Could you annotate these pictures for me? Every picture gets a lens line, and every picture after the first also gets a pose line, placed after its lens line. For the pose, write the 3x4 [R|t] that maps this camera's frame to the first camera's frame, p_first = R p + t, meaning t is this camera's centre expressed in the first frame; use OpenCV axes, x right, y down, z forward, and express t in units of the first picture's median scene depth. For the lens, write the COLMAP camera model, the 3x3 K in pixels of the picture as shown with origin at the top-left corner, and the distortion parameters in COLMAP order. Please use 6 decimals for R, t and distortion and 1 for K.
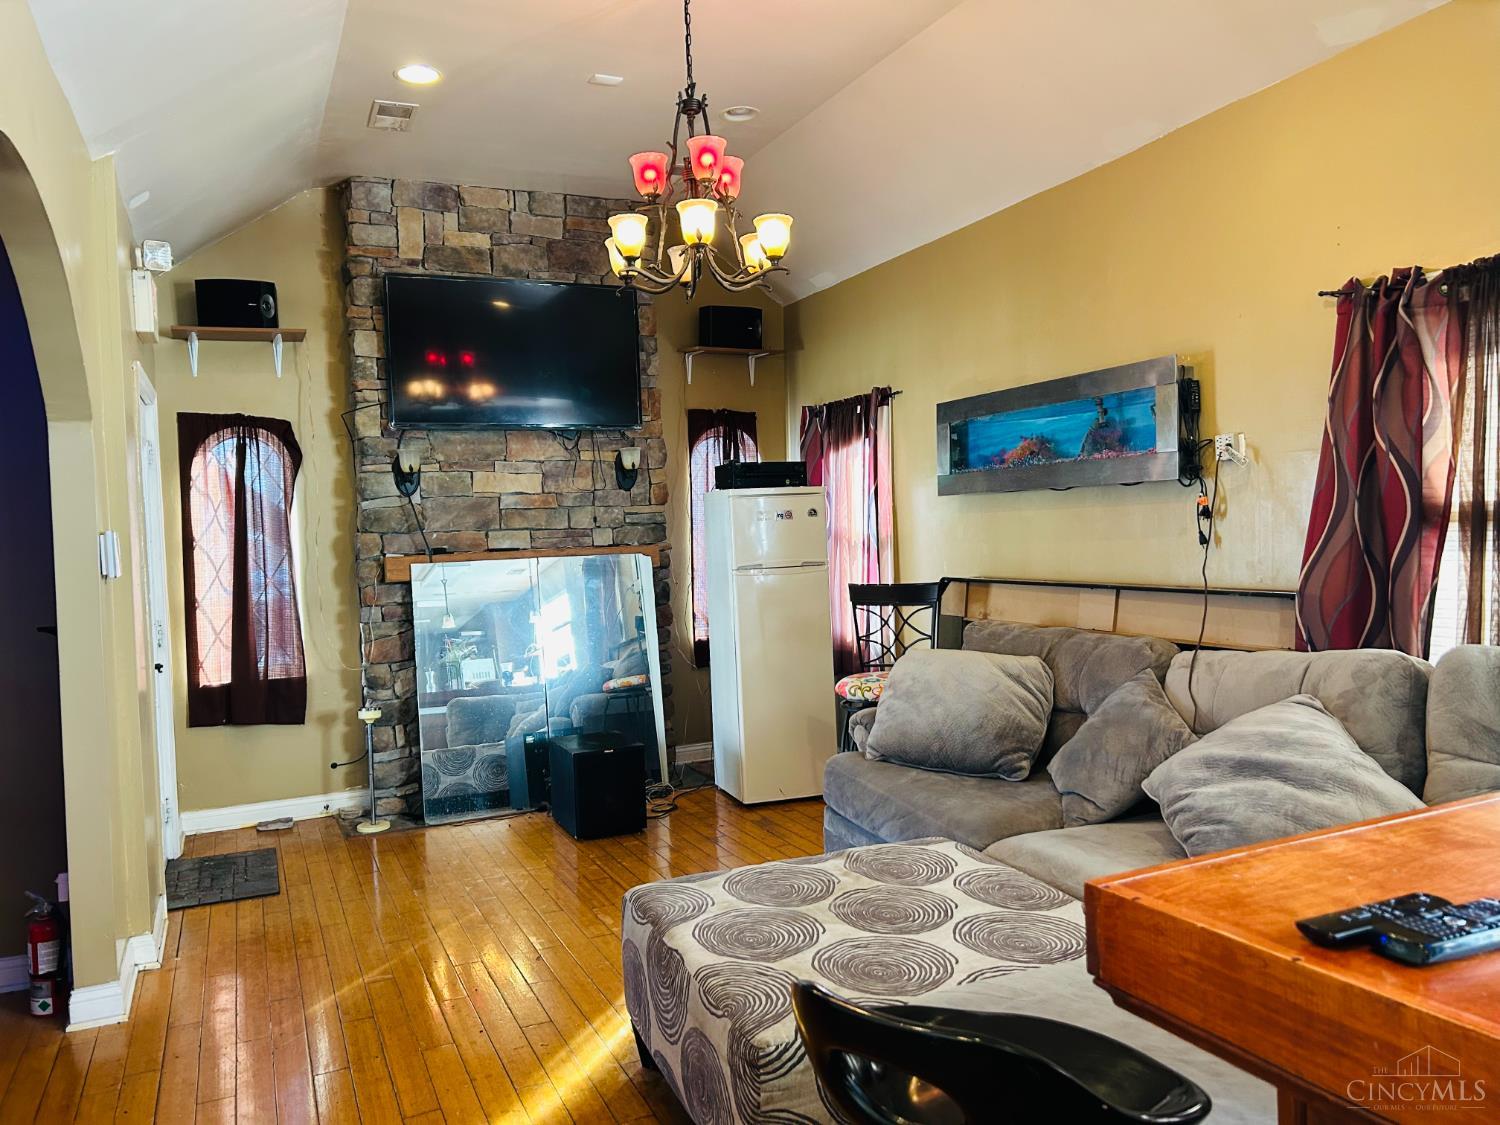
lens RADIAL K [[1130.5, 0, 750.0], [0, 1130.5, 562.5], [0, 0, 1]] dist [0.048707, -0.059678]
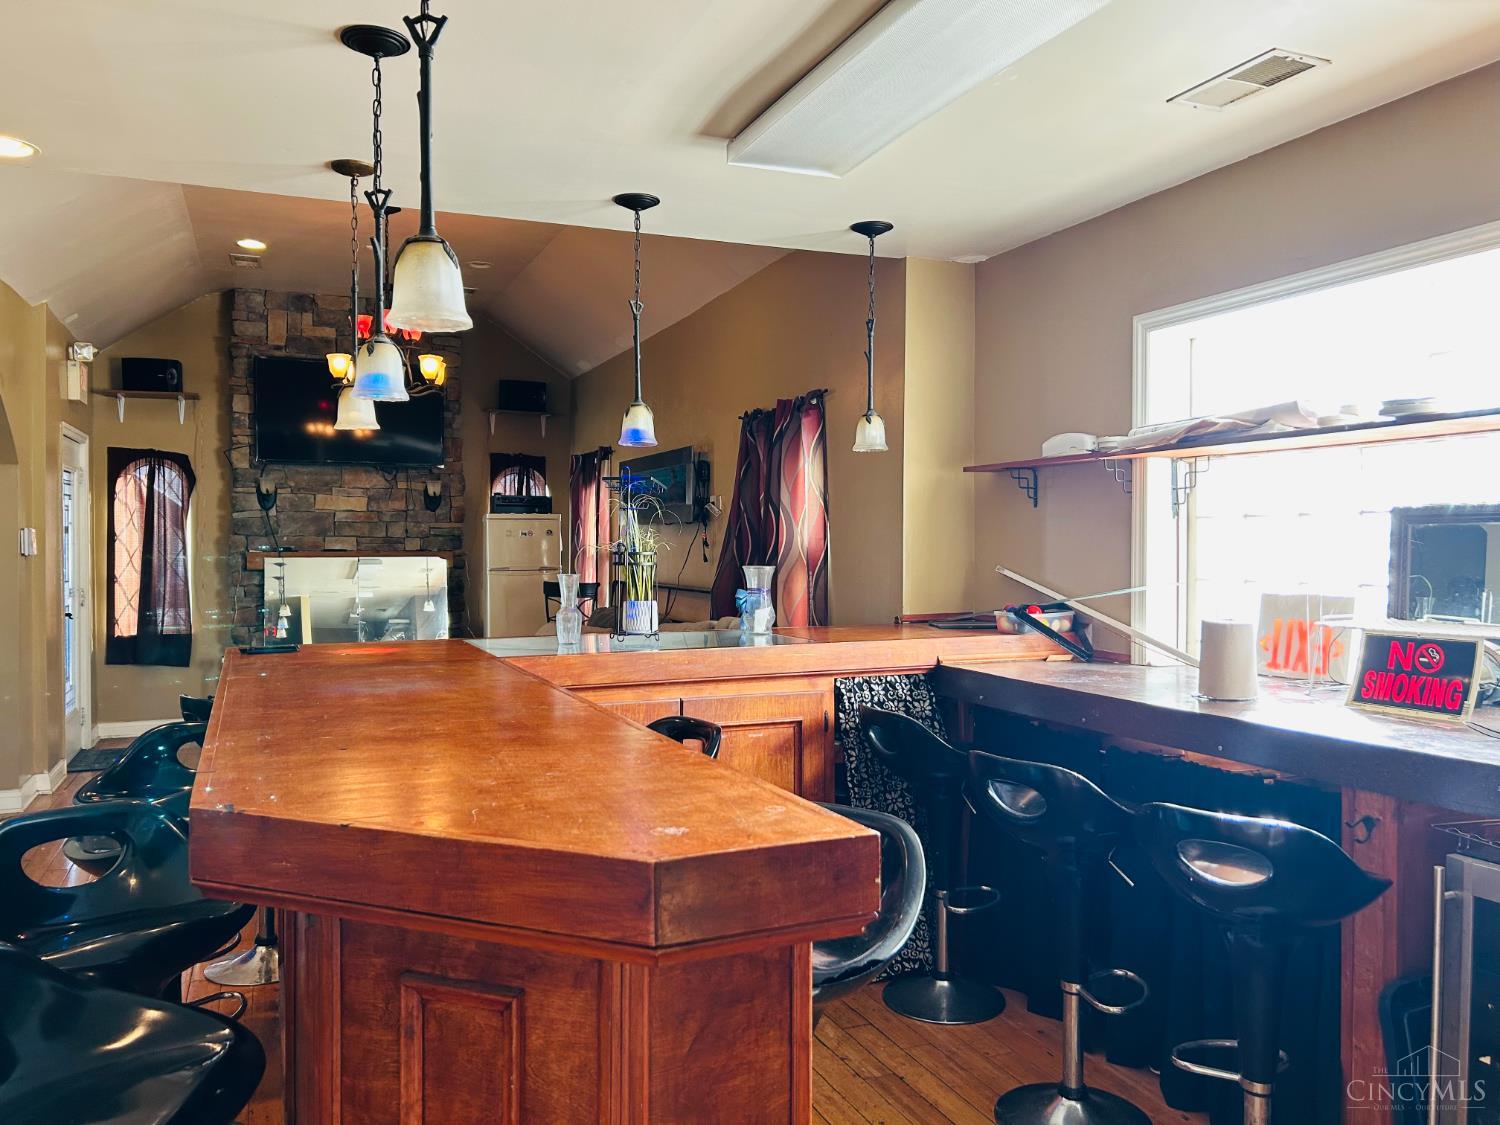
lens RADIAL K [[1130.5, 0, 750.0], [0, 1130.5, 562.5], [0, 0, 1]] dist [0.048707, -0.059678]
pose [[0.998802, 0.038918, -0.029662, 0.349975], [-0.039270, 0.999164, -0.011373, -0.000210], [0.029194, 0.012524, 0.999495, -0.412330]]
